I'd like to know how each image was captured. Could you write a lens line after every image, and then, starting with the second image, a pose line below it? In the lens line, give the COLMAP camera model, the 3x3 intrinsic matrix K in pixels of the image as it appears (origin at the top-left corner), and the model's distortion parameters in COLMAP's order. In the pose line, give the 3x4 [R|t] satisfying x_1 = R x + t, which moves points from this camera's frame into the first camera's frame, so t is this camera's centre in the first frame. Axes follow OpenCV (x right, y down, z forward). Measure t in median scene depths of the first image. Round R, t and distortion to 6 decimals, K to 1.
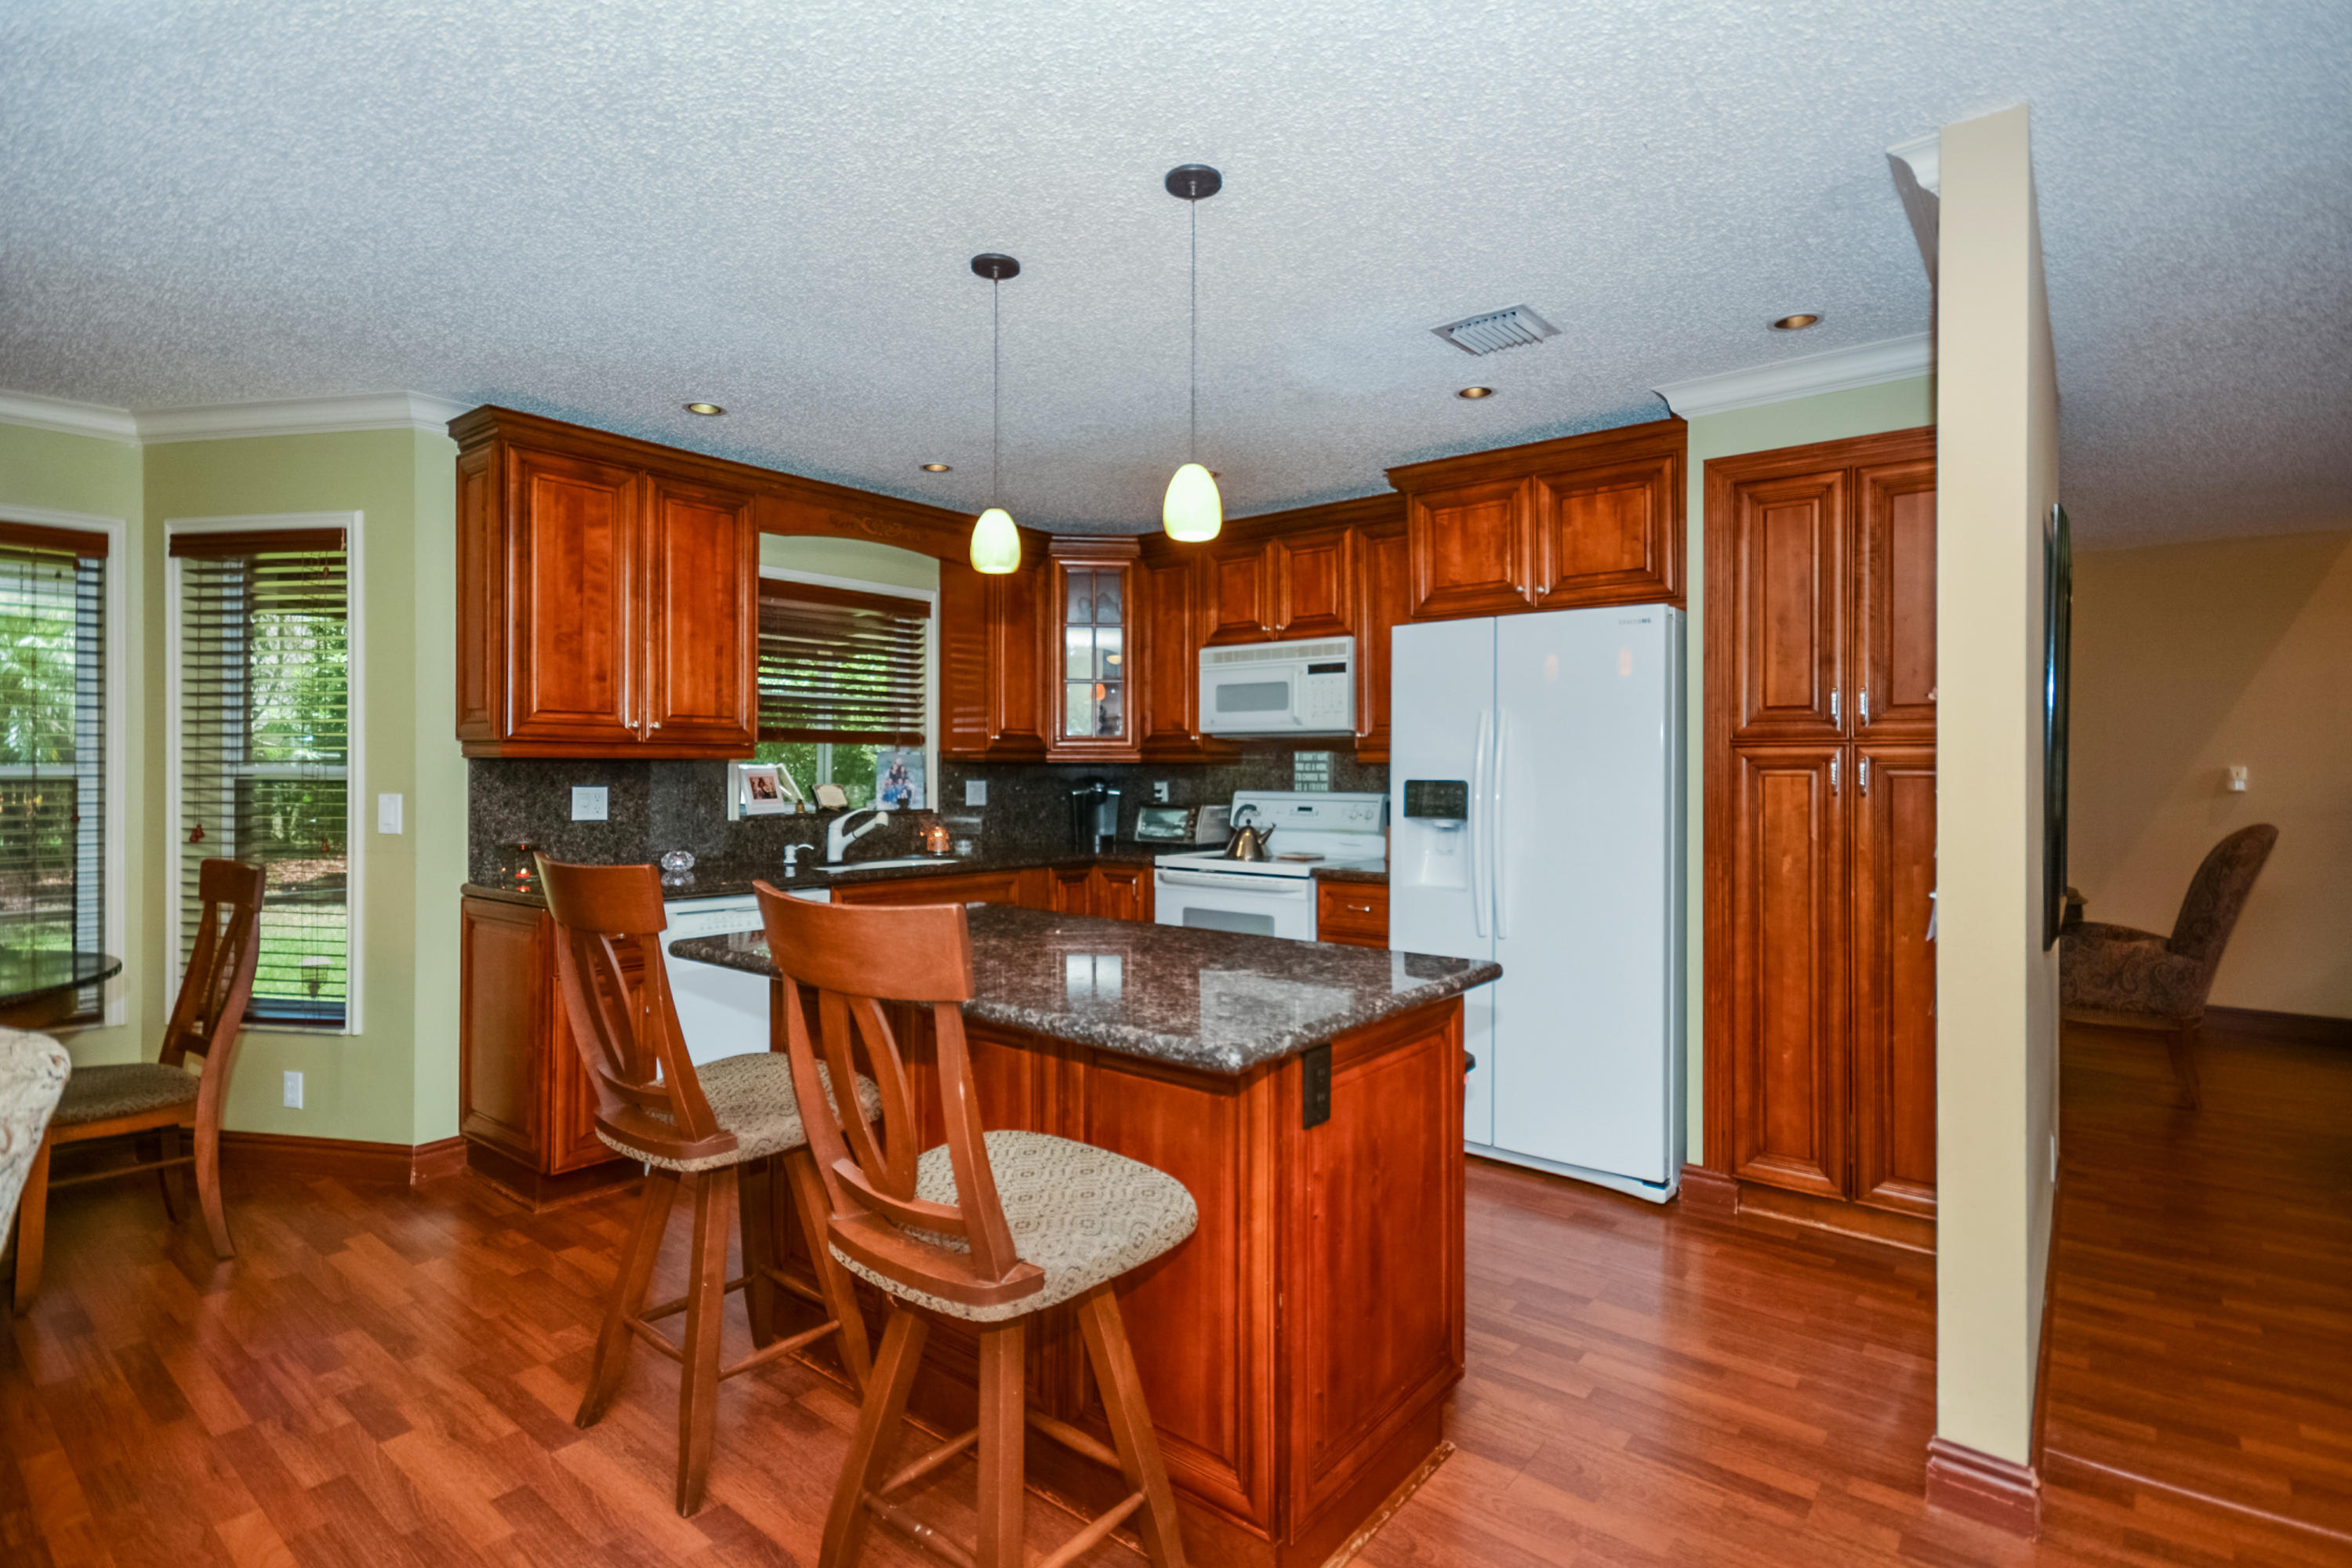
lens RADIAL K [[1137.6, 0, 1176.0], [0, 1137.6, 784.0], [0, 0, 1]] dist [-0.000807, -0.000042]
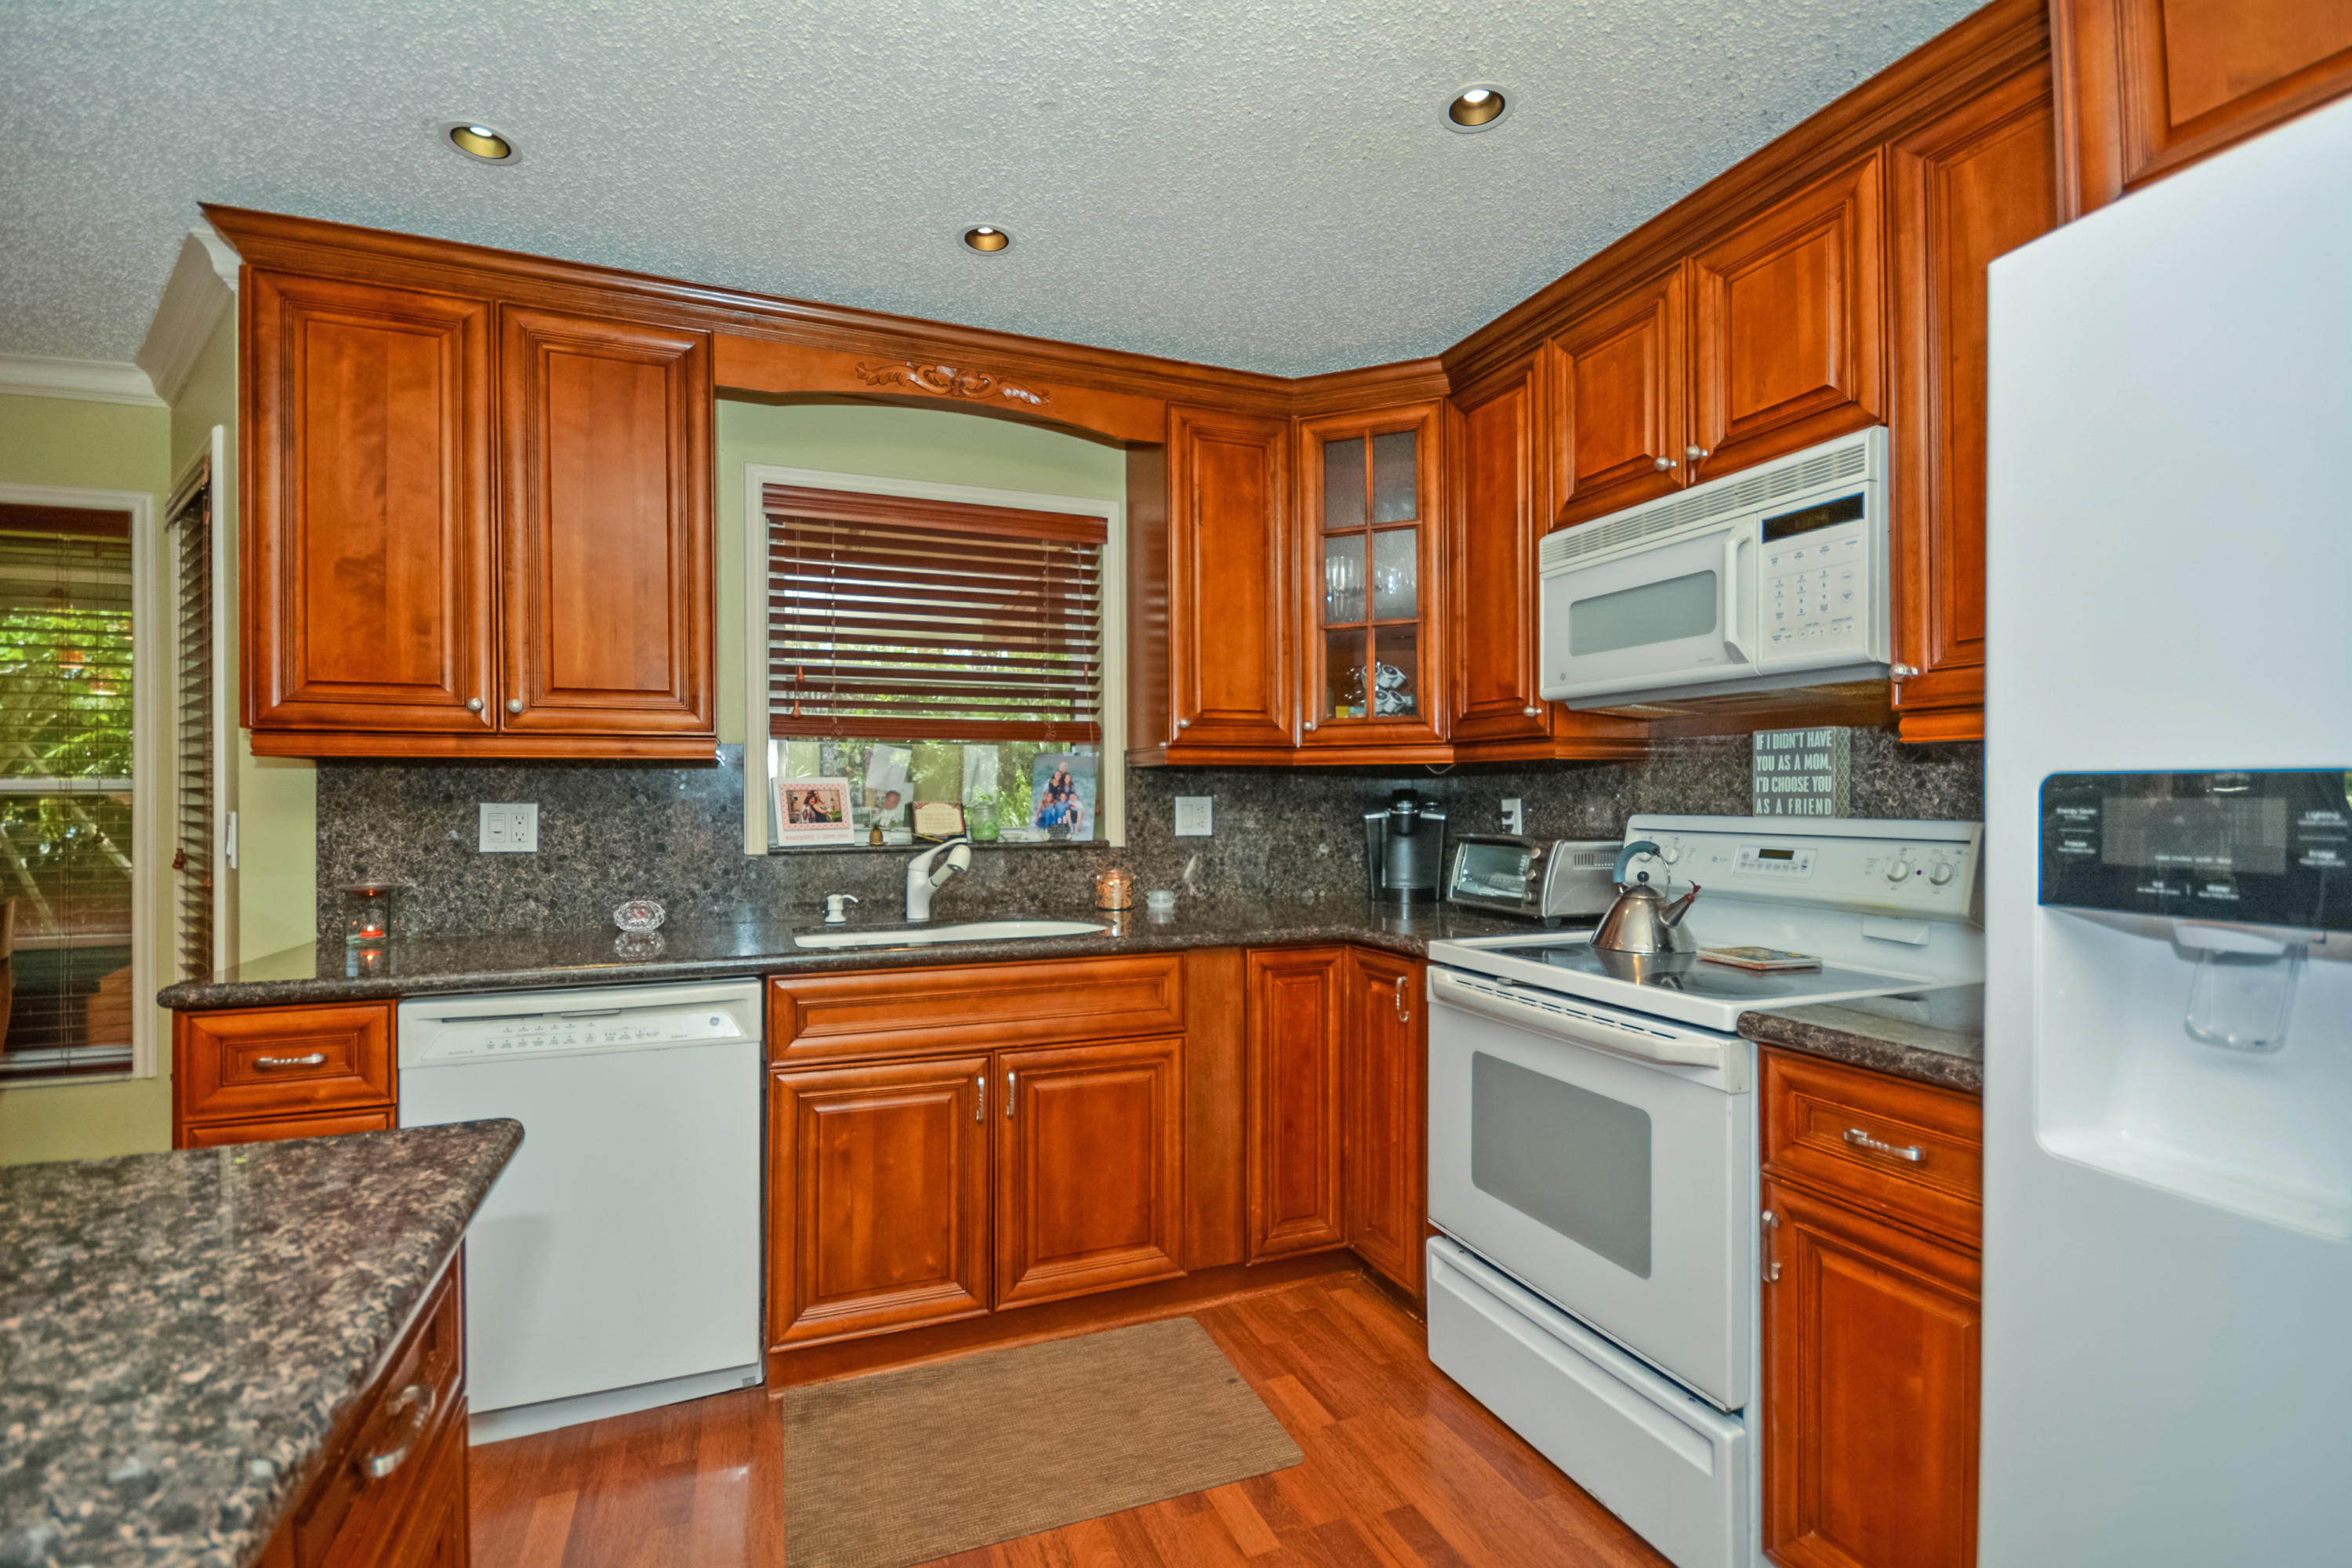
lens RADIAL K [[1056.7, 0, 1175.0], [0, 1056.7, 798.1], [0, 0, 1]] dist [0.003097, 0.000198]
pose [[0.872034, -0.002831, -0.489437, 0.112217], [-0.002396, 0.999947, -0.010053, 0.004073], [0.489439, 0.009939, 0.871981, 0.521314]]
